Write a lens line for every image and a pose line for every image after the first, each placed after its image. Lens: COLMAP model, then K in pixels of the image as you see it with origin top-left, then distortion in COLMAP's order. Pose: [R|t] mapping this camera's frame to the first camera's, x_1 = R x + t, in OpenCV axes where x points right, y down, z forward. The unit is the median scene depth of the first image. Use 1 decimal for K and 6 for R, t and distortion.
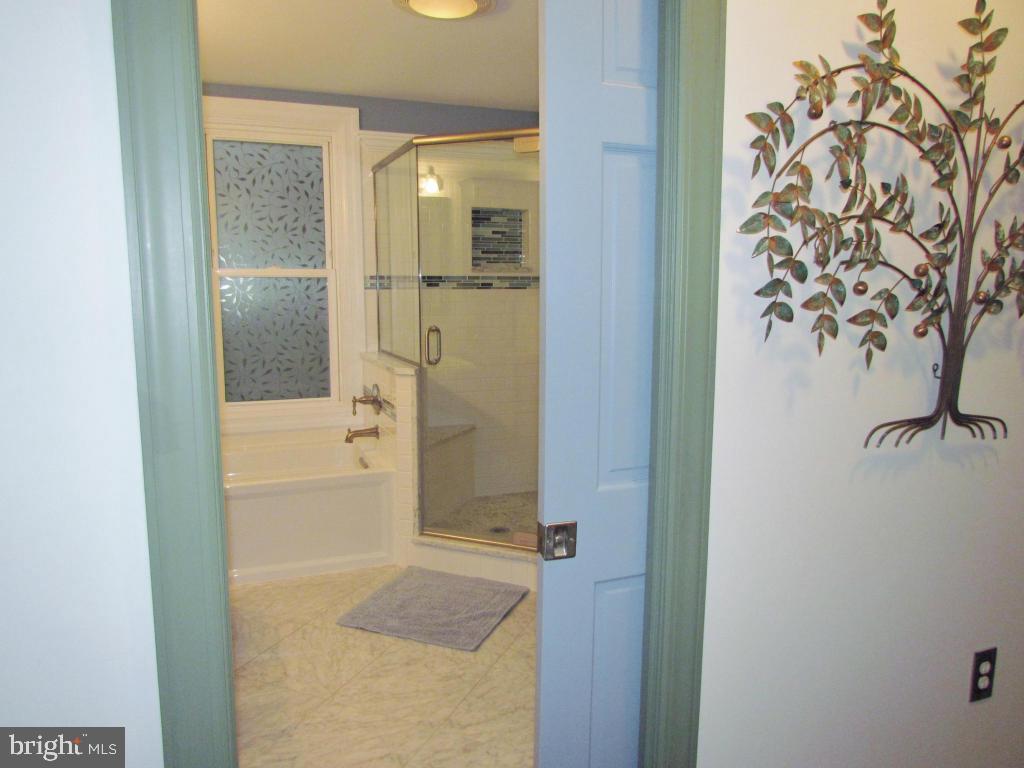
lens RADIAL K [[730.1, 0, 512.0], [0, 730.1, 386.3], [0, 0, 1]] dist [-0.013267, -0.005275]
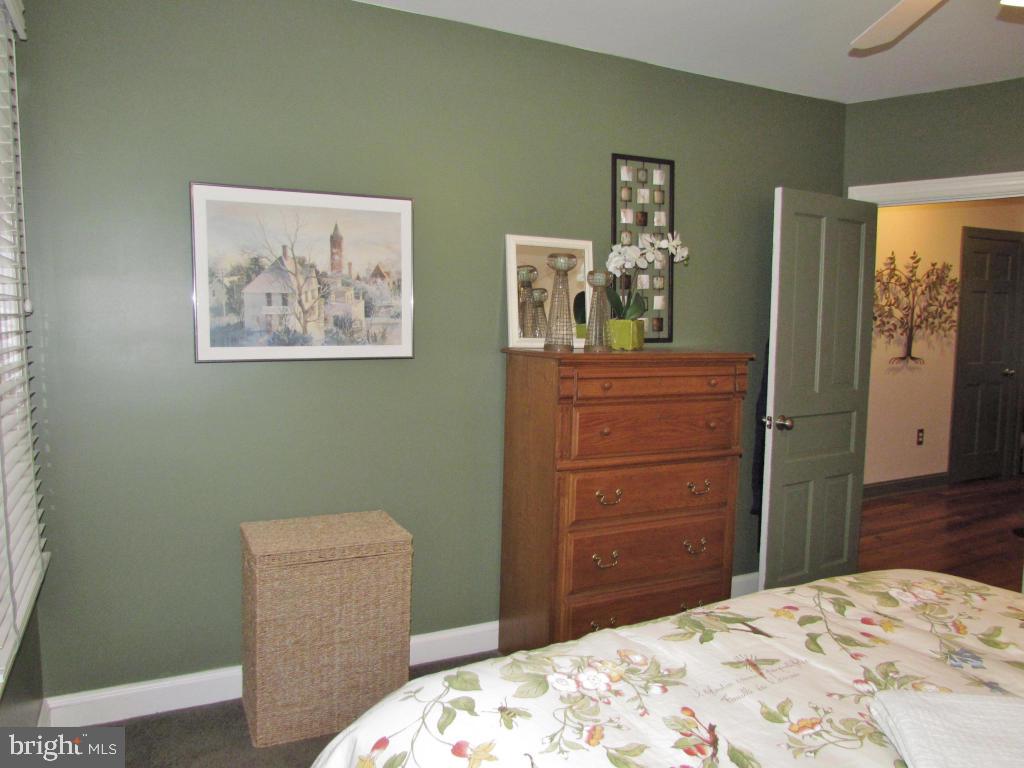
lens RADIAL K [[730.1, 0, 504.2], [0, 730.1, 383.9], [0, 0, 1]] dist [-0.013267, -0.005275]
pose [[0.996354, -0.007396, 0.085000, -1.939602], [0.011223, 0.998940, -0.044642, 0.350996], [-0.084580, 0.045433, 0.995380, -2.744188]]
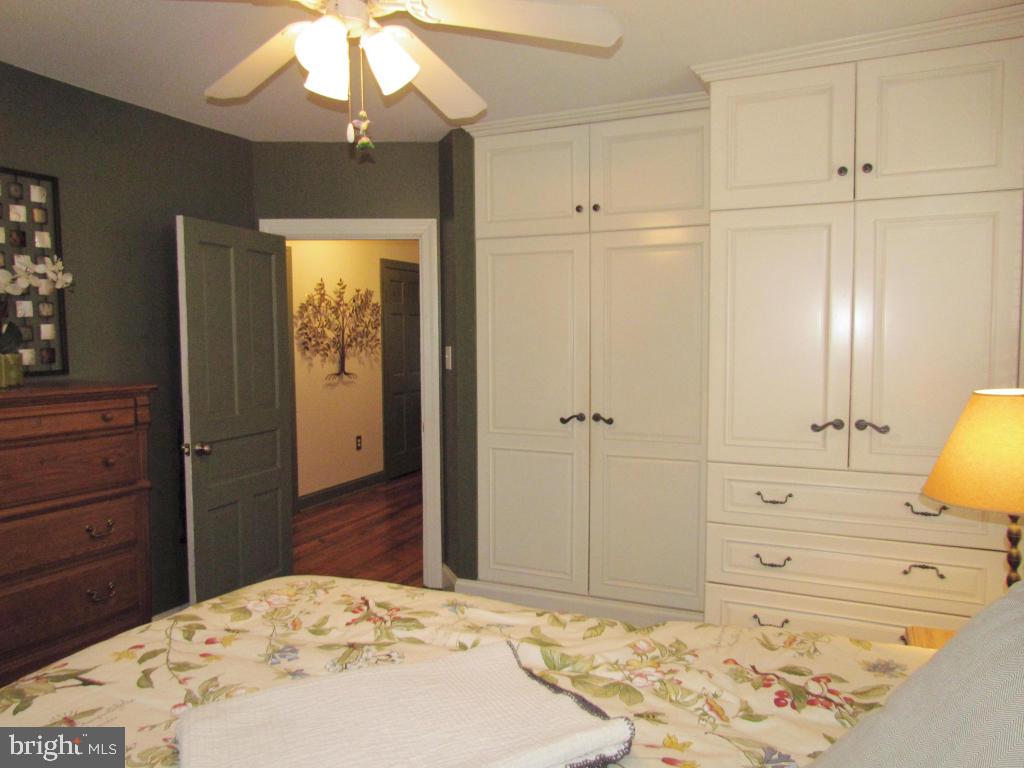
lens RADIAL K [[730.1, 0, 514.8], [0, 730.1, 378.1], [0, 0, 1]] dist [-0.013267, -0.005275]
pose [[0.719820, -0.053904, 0.692065, -1.720671], [0.104224, 0.994071, -0.030977, 0.331146], [-0.686292, 0.094428, 0.721170, -2.915896]]
